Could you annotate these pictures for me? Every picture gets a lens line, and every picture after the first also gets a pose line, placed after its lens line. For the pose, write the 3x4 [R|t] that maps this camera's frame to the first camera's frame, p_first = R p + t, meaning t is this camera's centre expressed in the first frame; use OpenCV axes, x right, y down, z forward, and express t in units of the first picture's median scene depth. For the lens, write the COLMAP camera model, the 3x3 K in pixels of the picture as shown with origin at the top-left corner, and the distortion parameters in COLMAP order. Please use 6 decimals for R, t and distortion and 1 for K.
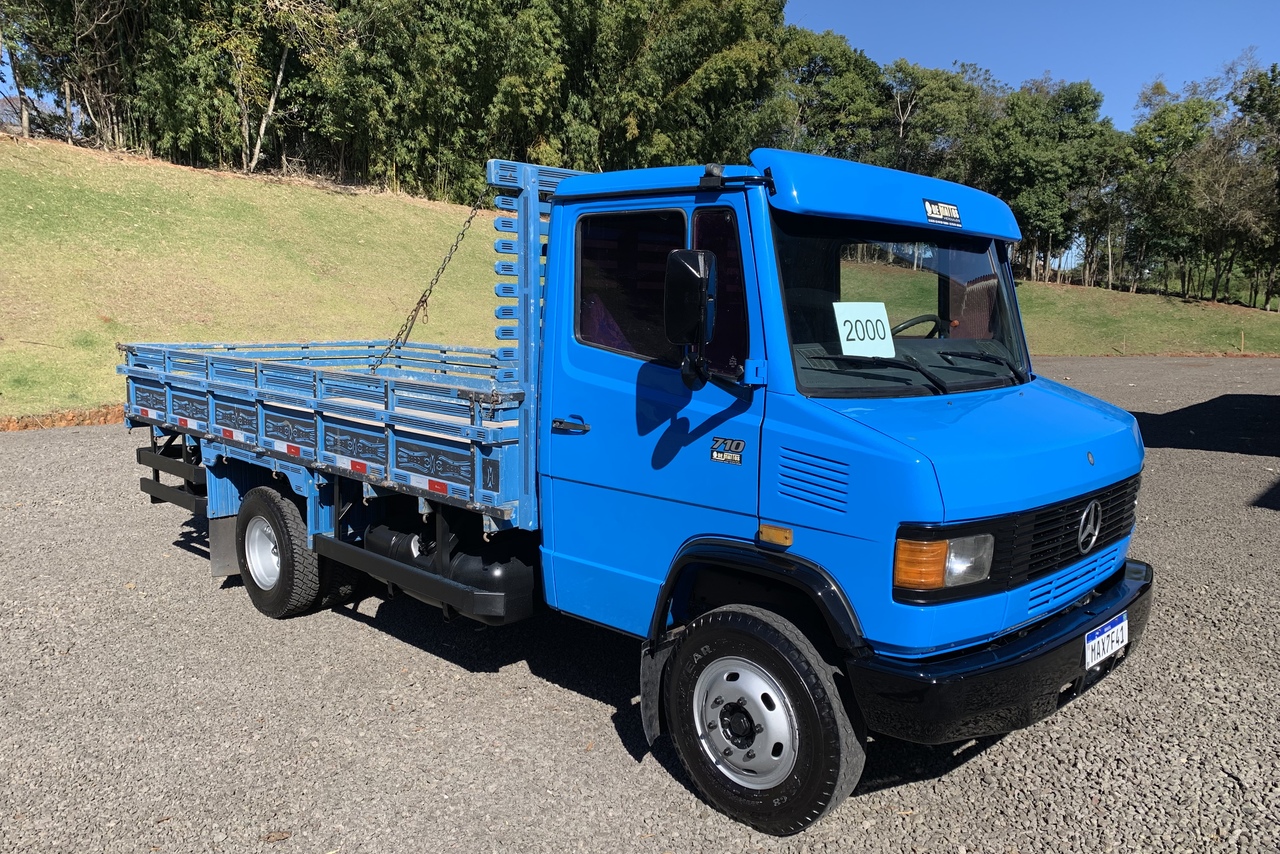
lens RADIAL K [[1061.6, 0, 640.0], [0, 1061.6, 427.0], [0, 0, 1]] dist [0.009779, 0.005417]
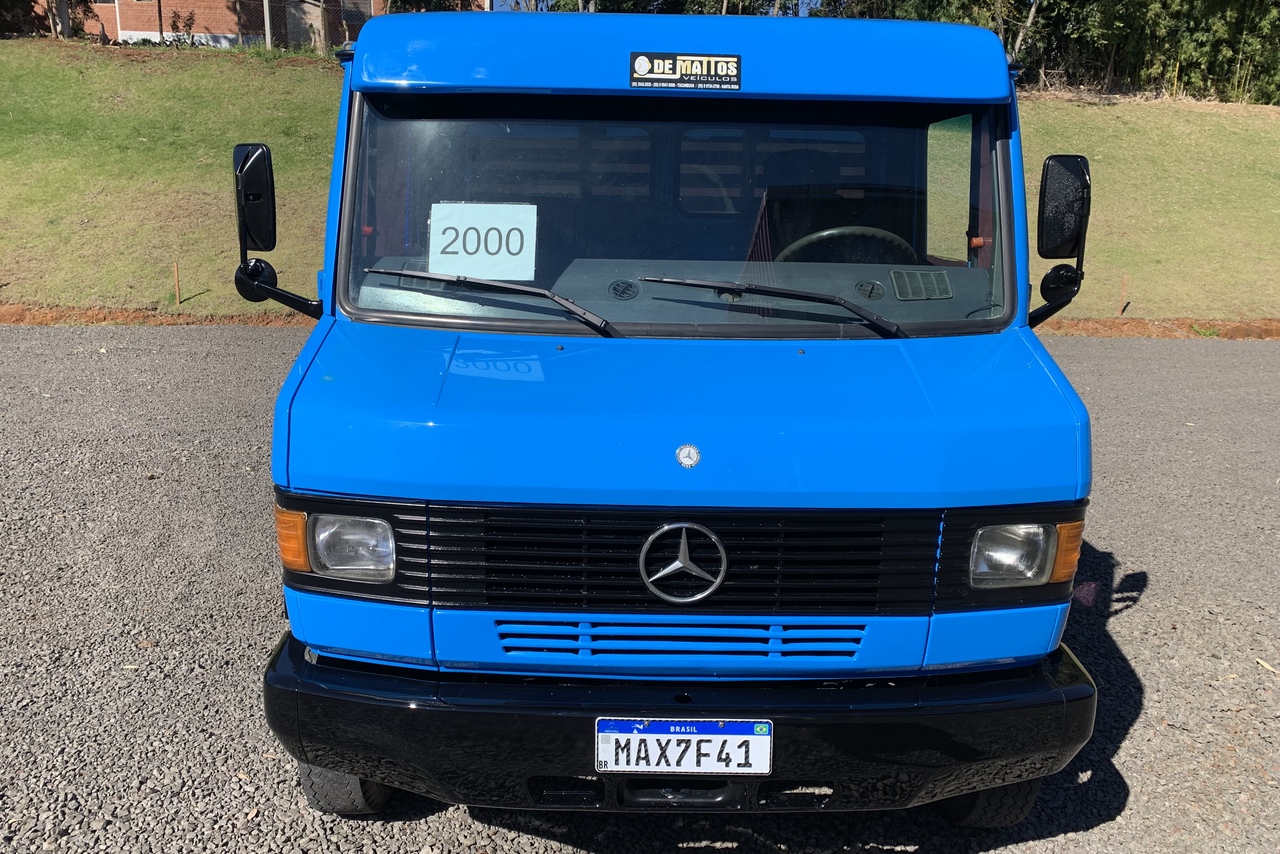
lens RADIAL K [[1060.8, 0, 640.0], [0, 1060.8, 427.0], [0, 0, 1]] dist [0.035616, -0.003886]
pose [[0.704782, 0.127012, -0.697961, 0.110528], [-0.080639, 0.991809, 0.099059, -0.005762], [0.704826, -0.013532, 0.709251, 0.070898]]
